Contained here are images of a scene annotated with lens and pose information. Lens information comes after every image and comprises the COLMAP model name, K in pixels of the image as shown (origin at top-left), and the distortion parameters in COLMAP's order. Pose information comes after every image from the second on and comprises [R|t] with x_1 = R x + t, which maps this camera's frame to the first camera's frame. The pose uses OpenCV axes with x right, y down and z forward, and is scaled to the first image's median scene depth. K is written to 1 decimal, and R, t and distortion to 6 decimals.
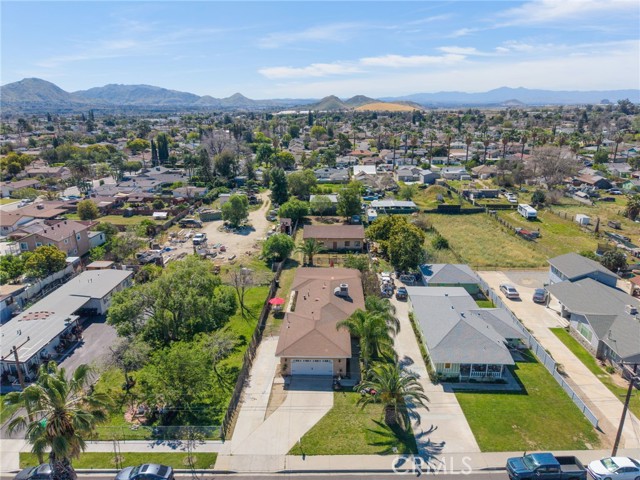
lens RADIAL K [[425.7, 0, 320.0], [0, 425.7, 240.0], [0, 0, 1]] dist [0.025673, -0.021537]
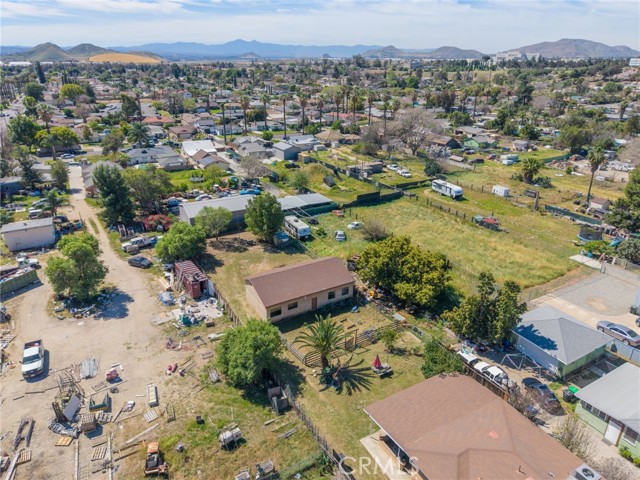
lens RADIAL K [[425.7, 0, 320.0], [0, 425.7, 240.0], [0, 0, 1]] dist [0.025673, -0.021537]
pose [[0.850650, -0.196954, 0.487446, -0.248813], [0.148114, 0.979400, 0.137254, -0.167700], [-0.504437, -0.044558, 0.862298, 0.512356]]
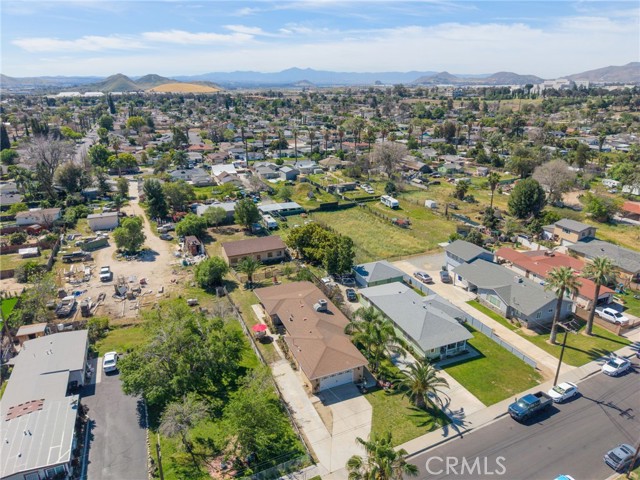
lens RADIAL K [[429.5, 0, 320.0], [0, 429.5, 240.0], [0, 0, 1]] dist [0.042311, -0.048545]
pose [[0.904993, -0.142126, 0.400983, -0.259119], [0.126416, 0.989811, 0.065519, -0.087473], [-0.406209, -0.008604, 0.913740, -0.026756]]
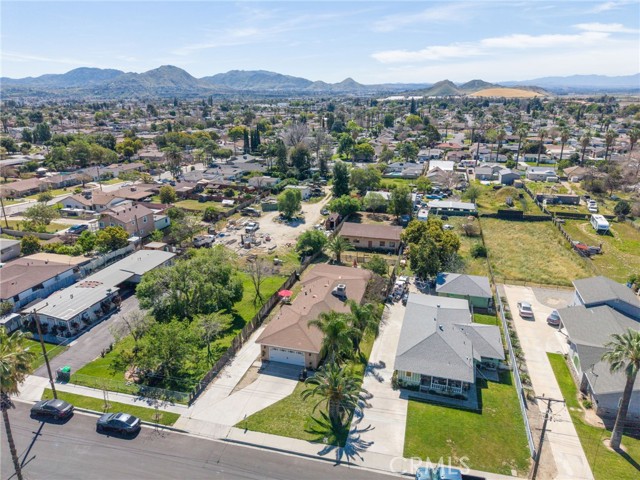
lens RADIAL K [[425.7, 0, 320.0], [0, 425.7, 240.0], [0, 0, 1]] dist [0.025673, -0.021537]
pose [[0.970217, 0.082596, -0.227720, 0.160381], [-0.075271, 0.996333, 0.040681, -0.032465], [0.230245, -0.022329, 0.972876, -0.034470]]
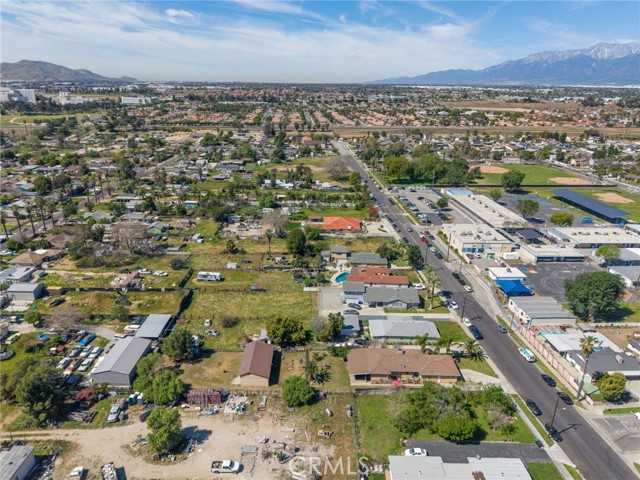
lens RADIAL K [[425.7, 0, 320.0], [0, 425.7, 240.0], [0, 0, 1]] dist [0.025673, -0.021537]
pose [[-0.029212, -0.337752, 0.940782, -1.051435], [0.288024, 0.898420, 0.331487, -0.712187], [-0.957178, 0.280651, 0.071036, 0.730792]]
